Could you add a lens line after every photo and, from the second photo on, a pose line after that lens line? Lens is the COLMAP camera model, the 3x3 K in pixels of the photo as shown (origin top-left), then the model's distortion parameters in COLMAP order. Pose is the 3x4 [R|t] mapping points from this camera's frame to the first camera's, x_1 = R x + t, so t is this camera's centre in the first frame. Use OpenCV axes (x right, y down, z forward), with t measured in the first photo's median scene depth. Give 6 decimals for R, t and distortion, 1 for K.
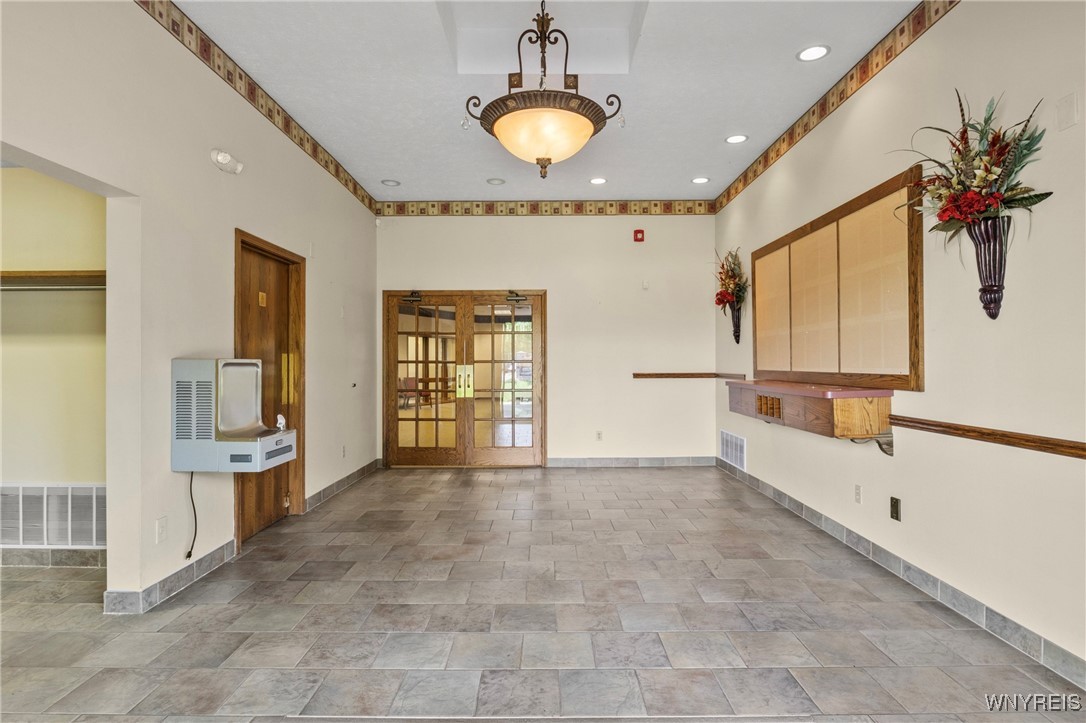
lens RADIAL K [[574.8, 0, 542.5], [0, 574.8, 360.5], [0, 0, 1]] dist [0.000163, 0.000012]
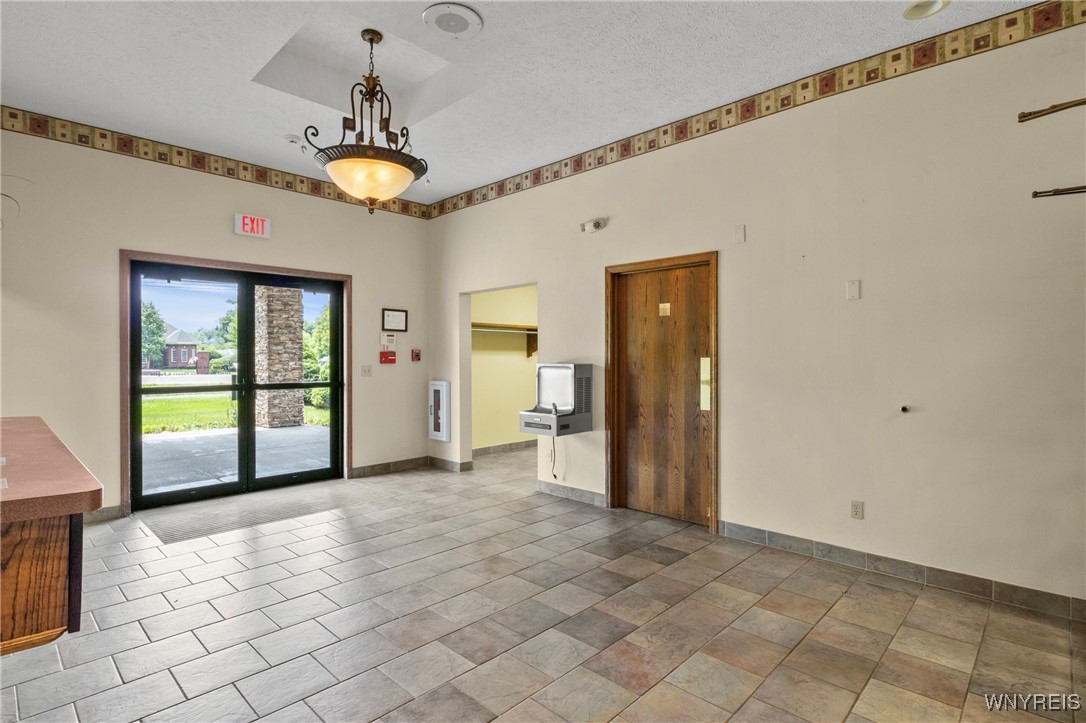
lens RADIAL K [[564.3, 0, 543.1], [0, 564.3, 360.0], [0, 0, 1]] dist [-0.003257, -0.000862]
pose [[-0.708592, 0.001665, -0.705617, 0.580427], [0.003528, 0.999993, -0.001183, -0.011069], [0.705610, -0.003327, -0.708593, 2.091152]]
